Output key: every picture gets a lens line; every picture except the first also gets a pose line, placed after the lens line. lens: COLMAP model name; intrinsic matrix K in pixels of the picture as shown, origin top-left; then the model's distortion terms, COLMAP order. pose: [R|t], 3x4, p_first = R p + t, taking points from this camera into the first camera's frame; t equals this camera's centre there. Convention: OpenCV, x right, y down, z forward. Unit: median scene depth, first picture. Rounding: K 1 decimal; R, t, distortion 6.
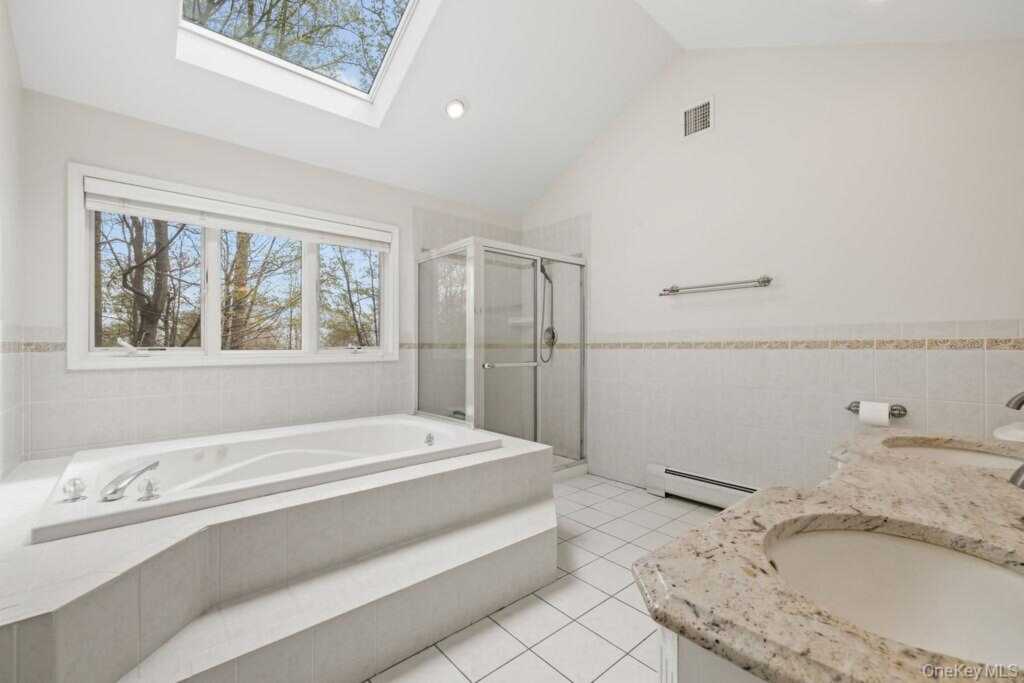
lens RADIAL K [[430.6, 0, 513.7], [0, 430.6, 342.0], [0, 0, 1]] dist [0.000759, 0.000644]
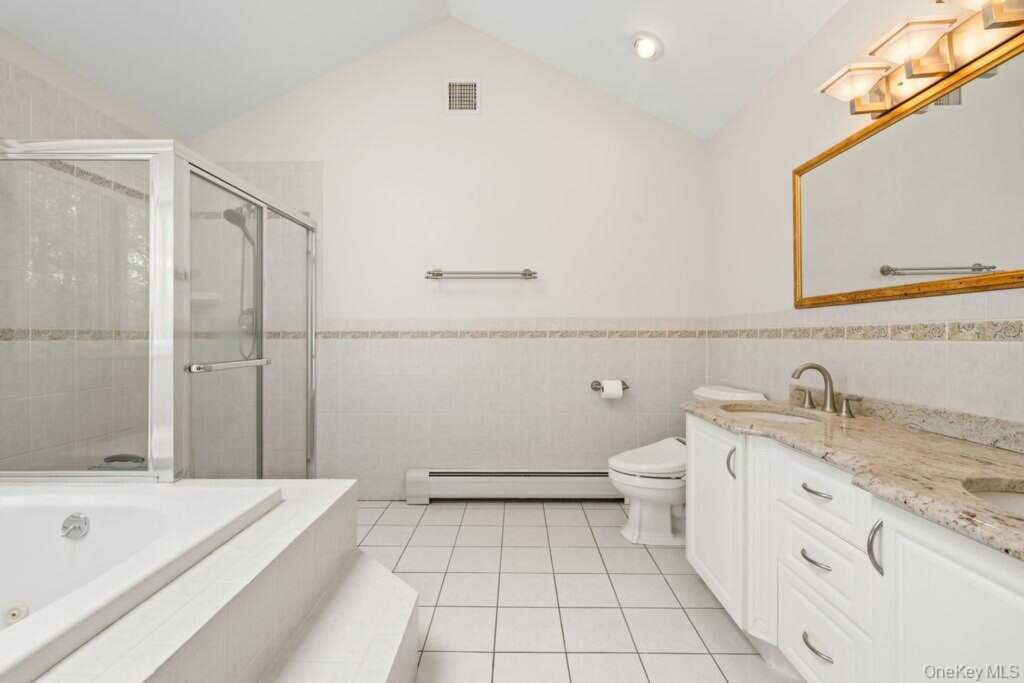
lens RADIAL K [[437.5, 0, 513.8], [0, 437.5, 334.3], [0, 0, 1]] dist [0.000897, 0.000389]
pose [[0.658033, 0.002745, 0.752984, -0.222510], [-0.007308, 0.999970, 0.002741, 0.003681], [-0.752954, -0.007307, 0.658033, 0.274083]]
